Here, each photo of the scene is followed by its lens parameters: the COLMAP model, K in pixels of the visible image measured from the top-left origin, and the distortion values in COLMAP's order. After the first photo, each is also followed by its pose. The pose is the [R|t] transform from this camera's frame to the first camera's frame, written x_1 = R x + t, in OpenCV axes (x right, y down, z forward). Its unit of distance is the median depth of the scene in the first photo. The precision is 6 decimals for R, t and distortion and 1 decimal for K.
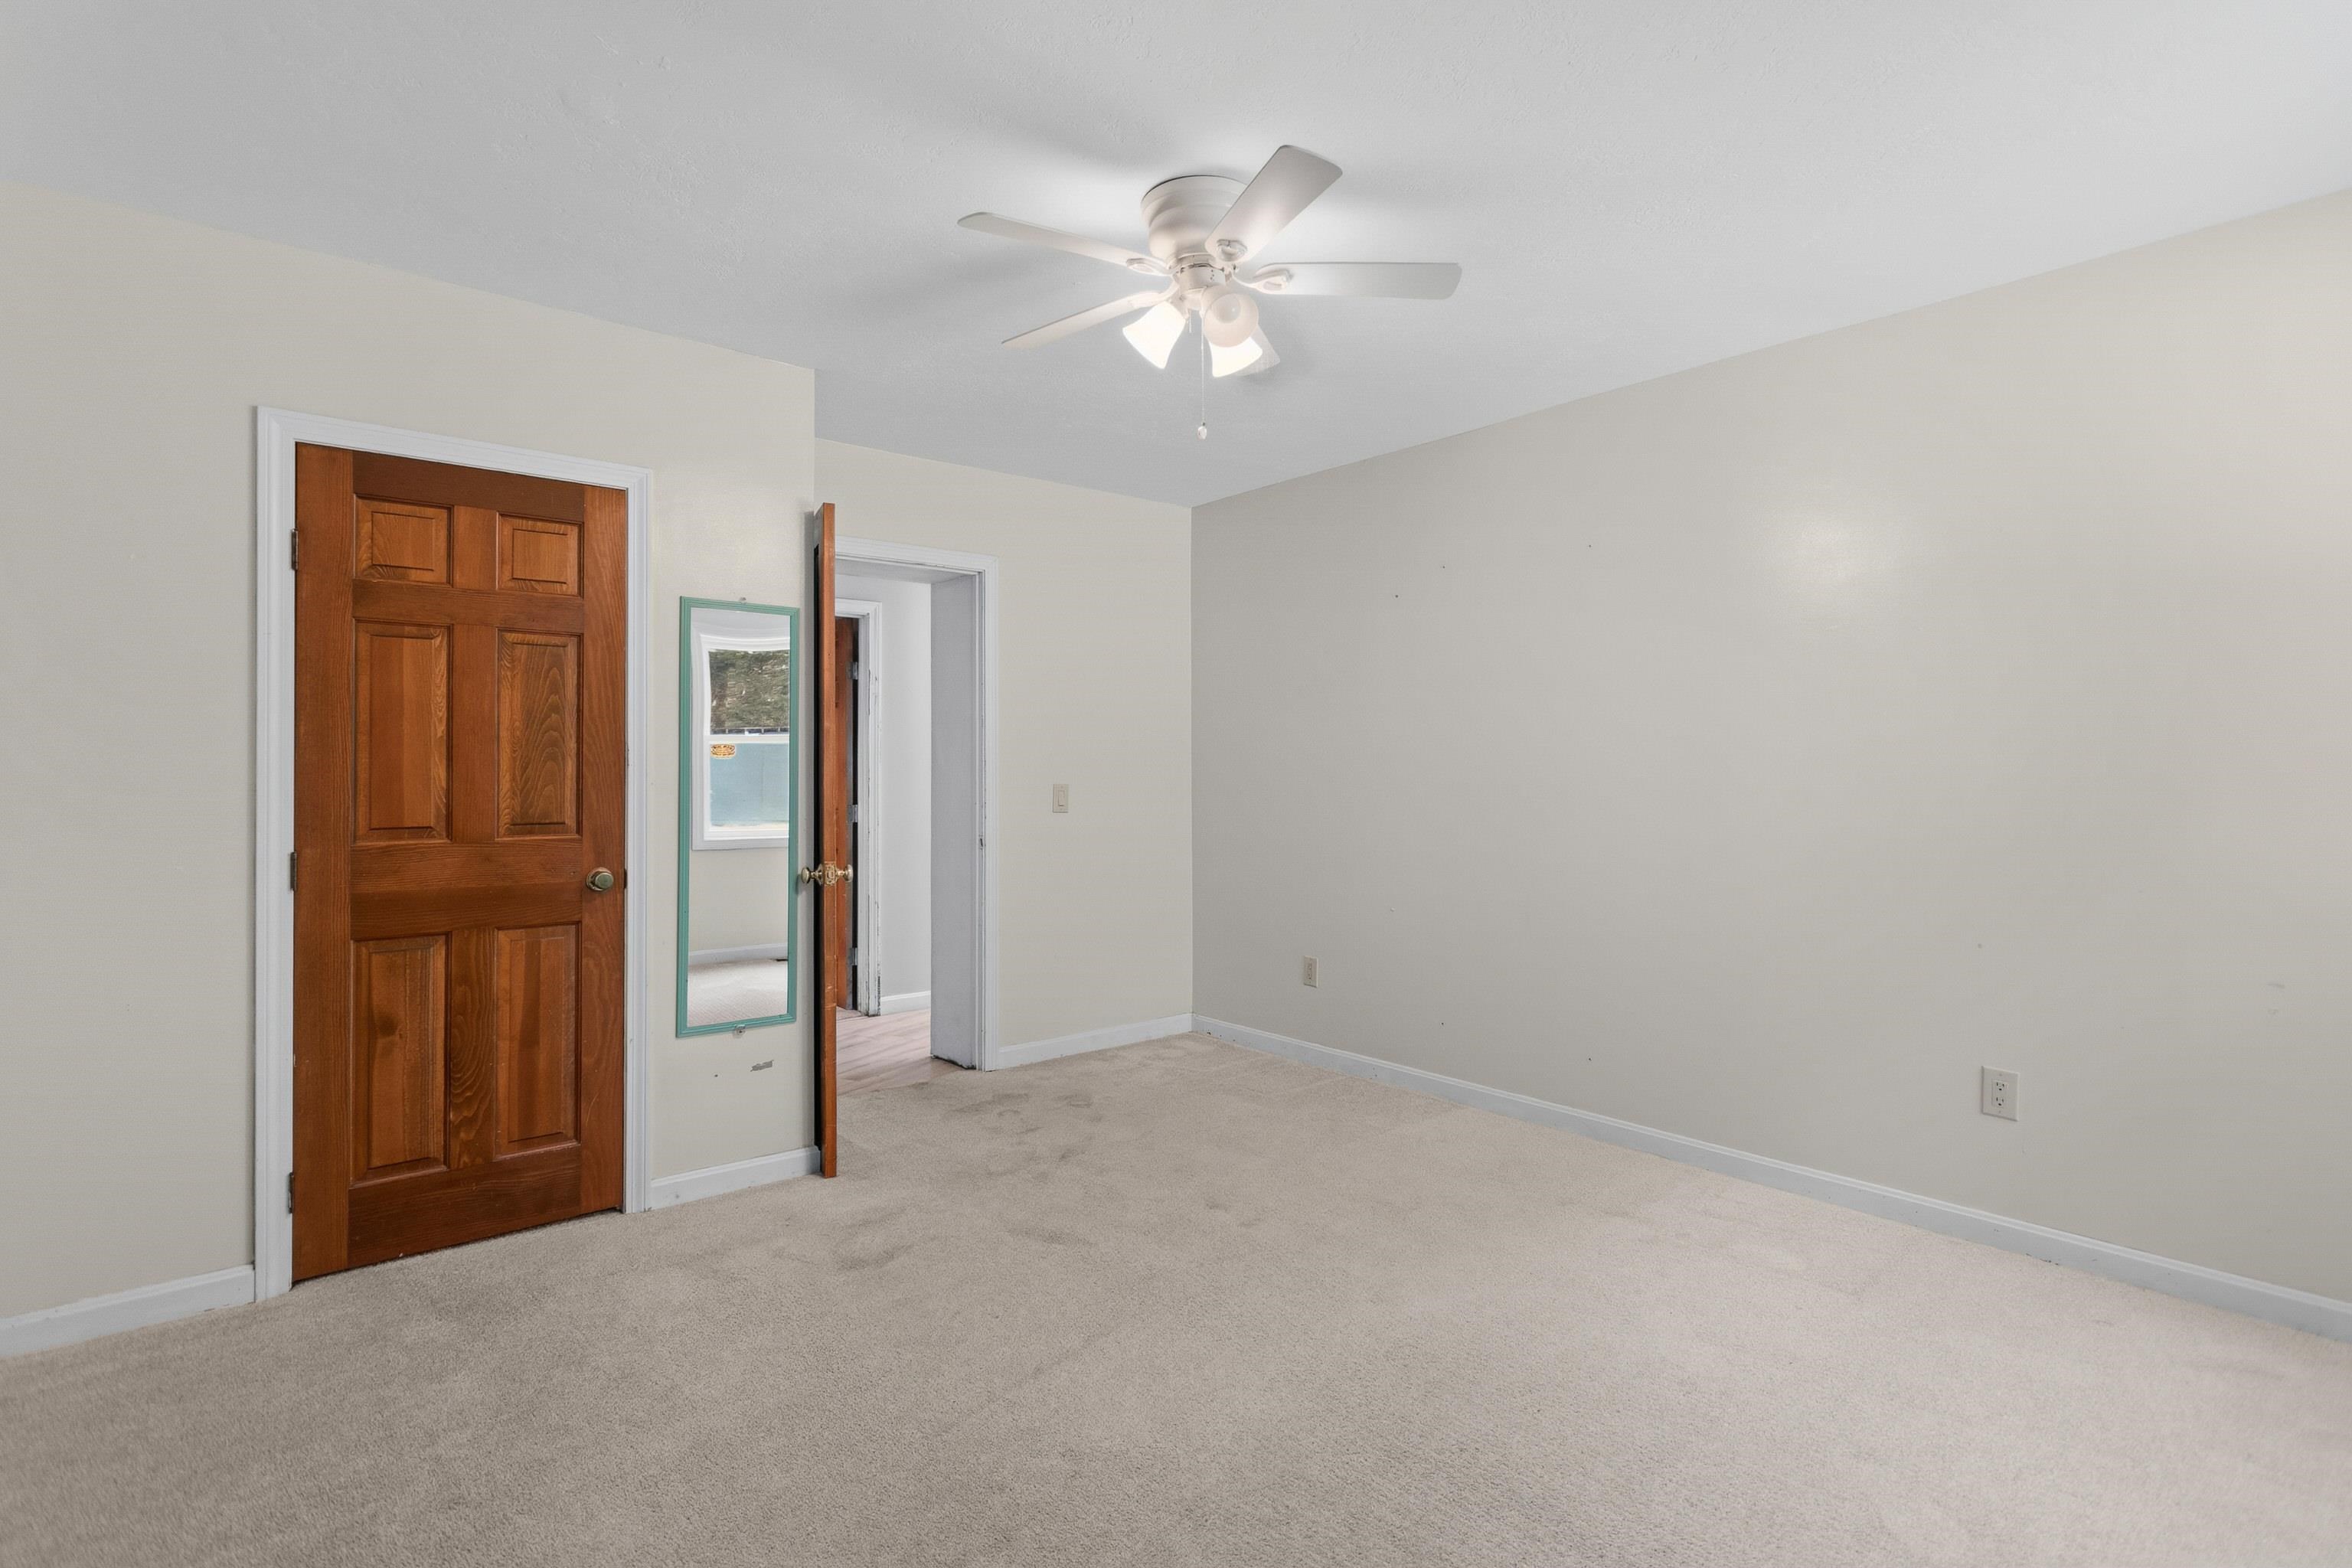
lens RADIAL K [[1116.7, 0, 1179.1], [0, 1116.7, 772.2], [0, 0, 1]] dist [0.001069, 0.001585]
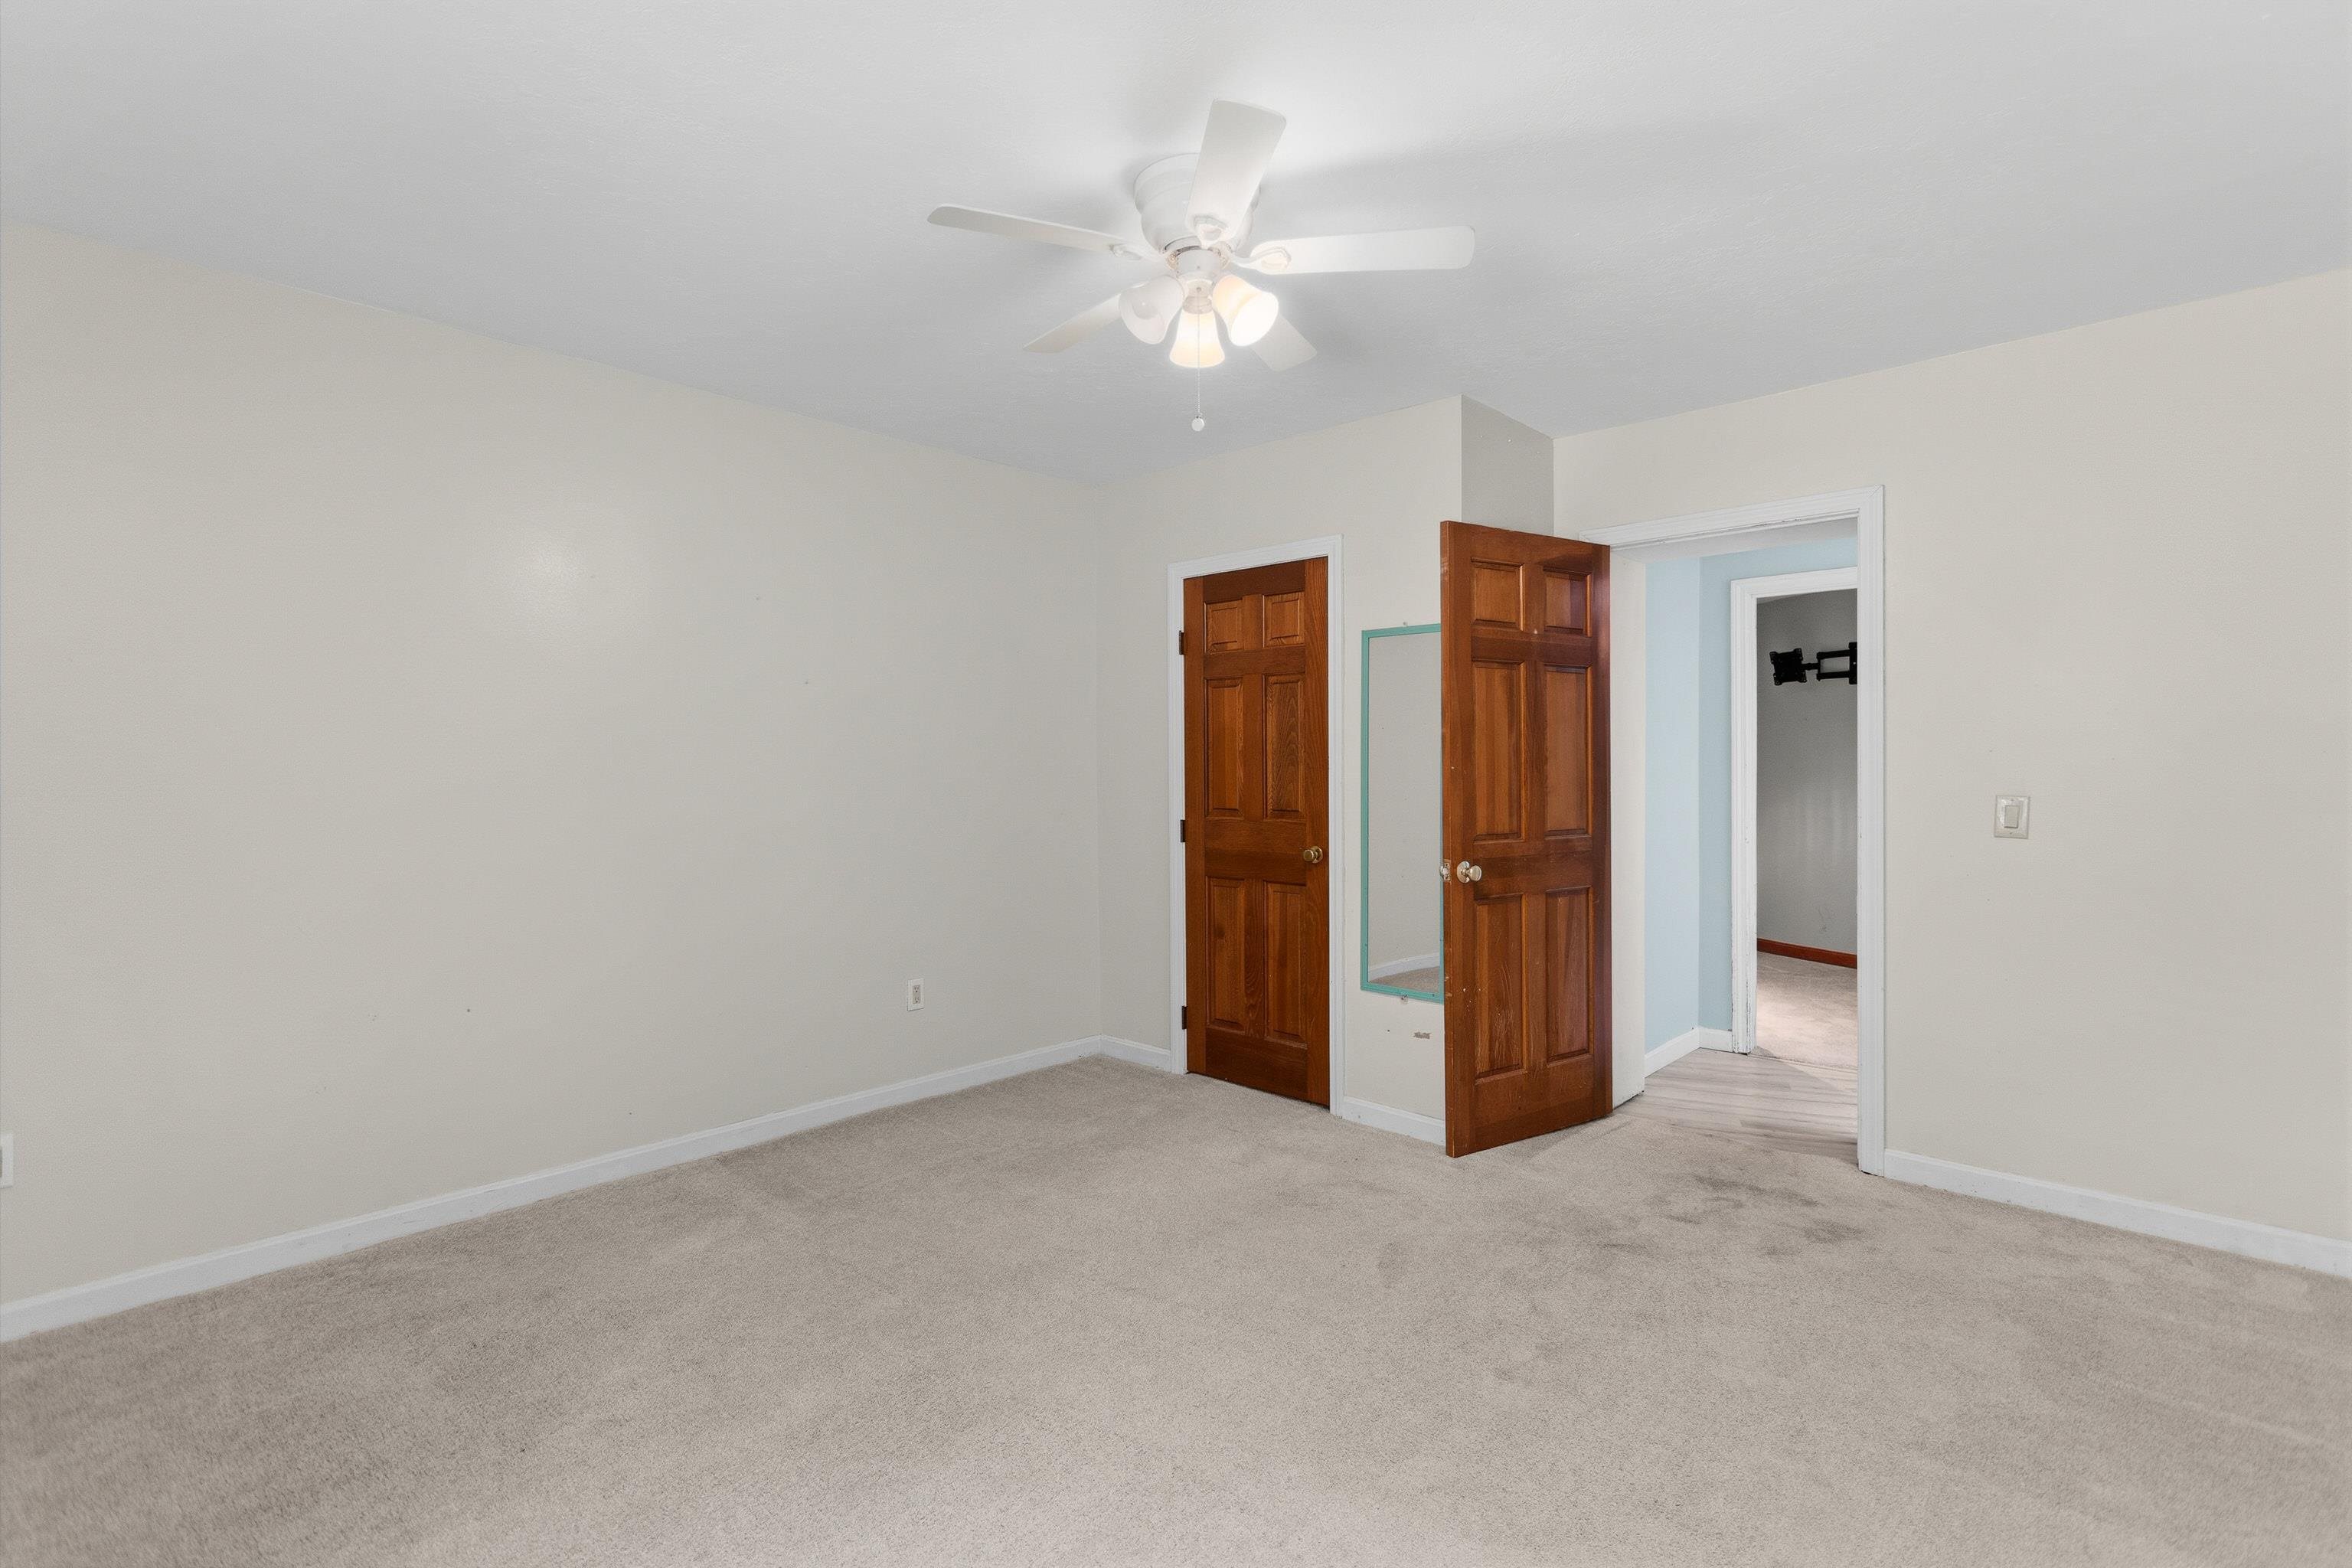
lens RADIAL K [[1116.7, 0, 1179.1], [0, 1116.7, 772.2], [0, 0, 1]] dist [0.001069, 0.001585]
pose [[0.125152, 0.011967, -0.992065, 0.811091], [0.003172, 0.999917, 0.012462, -0.020111], [0.992133, -0.004706, 0.125103, 0.701908]]
